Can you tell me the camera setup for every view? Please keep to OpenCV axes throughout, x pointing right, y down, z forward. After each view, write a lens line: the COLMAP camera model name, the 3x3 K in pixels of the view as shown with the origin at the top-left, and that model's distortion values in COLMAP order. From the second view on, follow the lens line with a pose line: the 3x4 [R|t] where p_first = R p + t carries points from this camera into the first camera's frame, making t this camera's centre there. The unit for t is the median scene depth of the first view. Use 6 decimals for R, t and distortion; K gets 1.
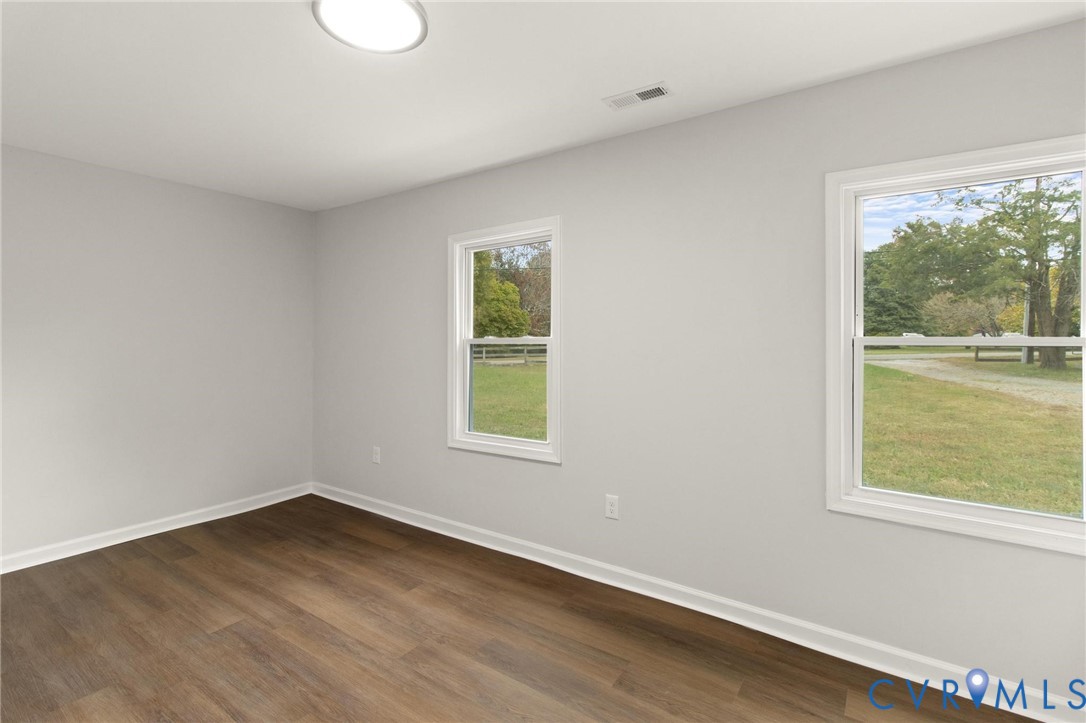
lens RADIAL K [[504.4, 0, 534.1], [0, 504.4, 341.3], [0, 0, 1]] dist [0.001225, -0.000503]
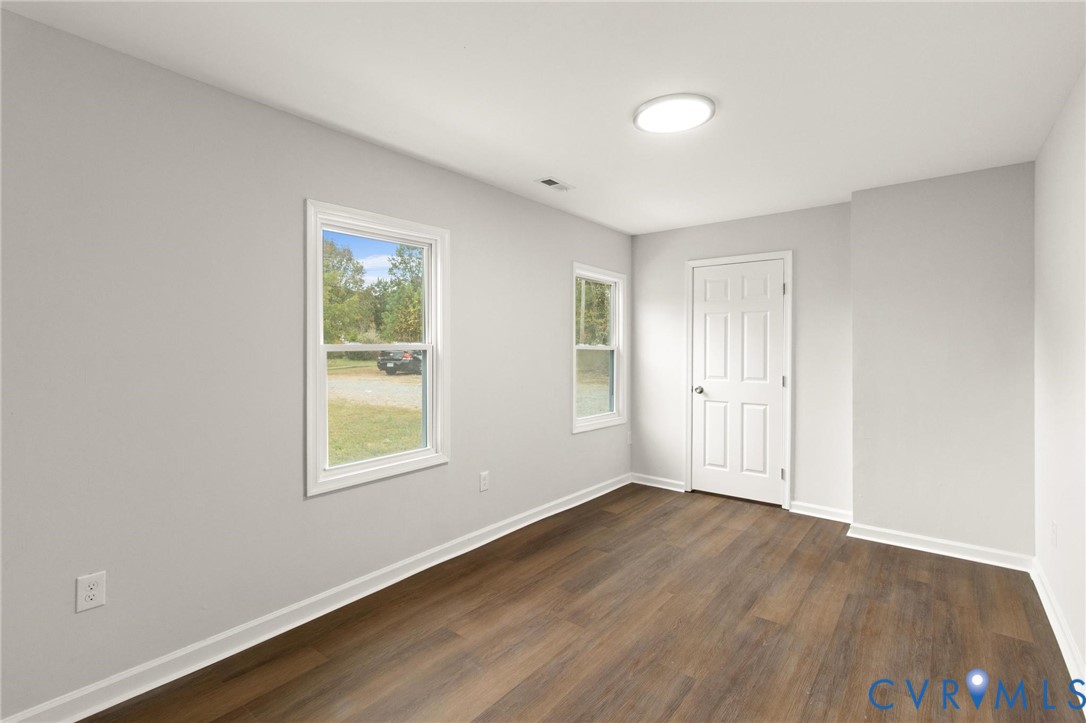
lens RADIAL K [[504.4, 0, 533.7], [0, 504.4, 352.9], [0, 0, 1]] dist [0.001225, -0.000503]
pose [[0.065275, -0.011828, 0.997797, -1.343827], [-0.000877, 0.999929, 0.011911, -0.003907], [-0.997867, -0.001652, 0.065260, 0.998962]]
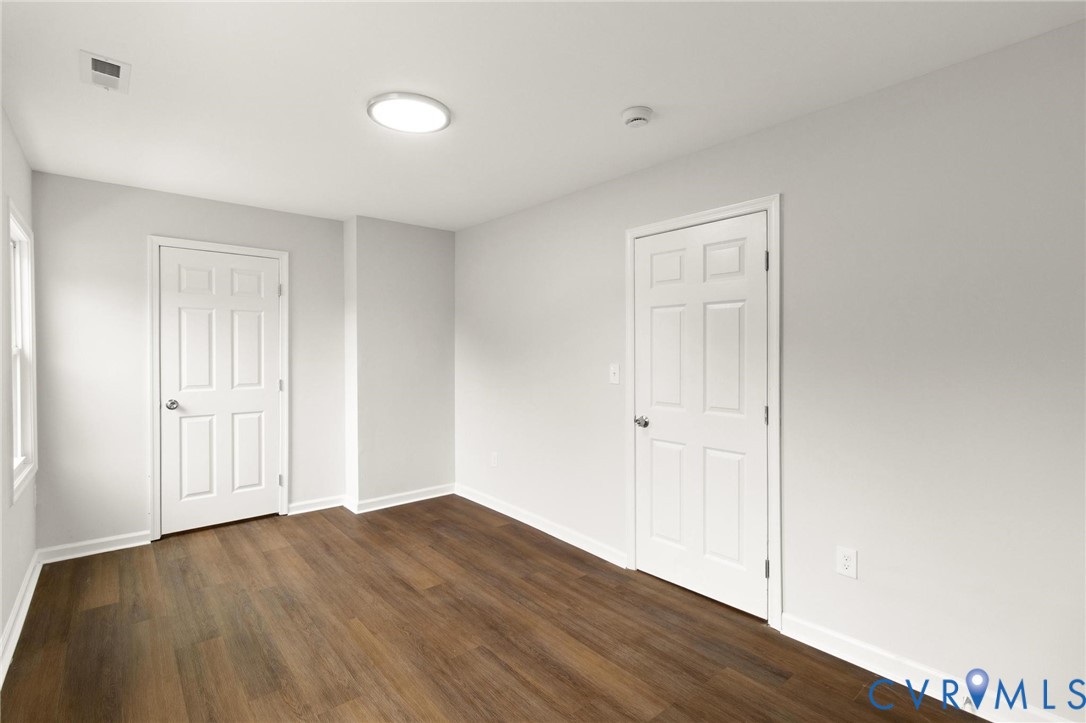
lens RADIAL K [[504.4, 0, 542.8], [0, 504.4, 361.9], [0, 0, 1]] dist [0.001225, -0.000503]
pose [[-0.970388, -0.009630, 0.241360, -0.778145], [-0.003663, 0.999677, 0.025160, -0.010400], [-0.241524, 0.023531, -0.970110, 1.734554]]
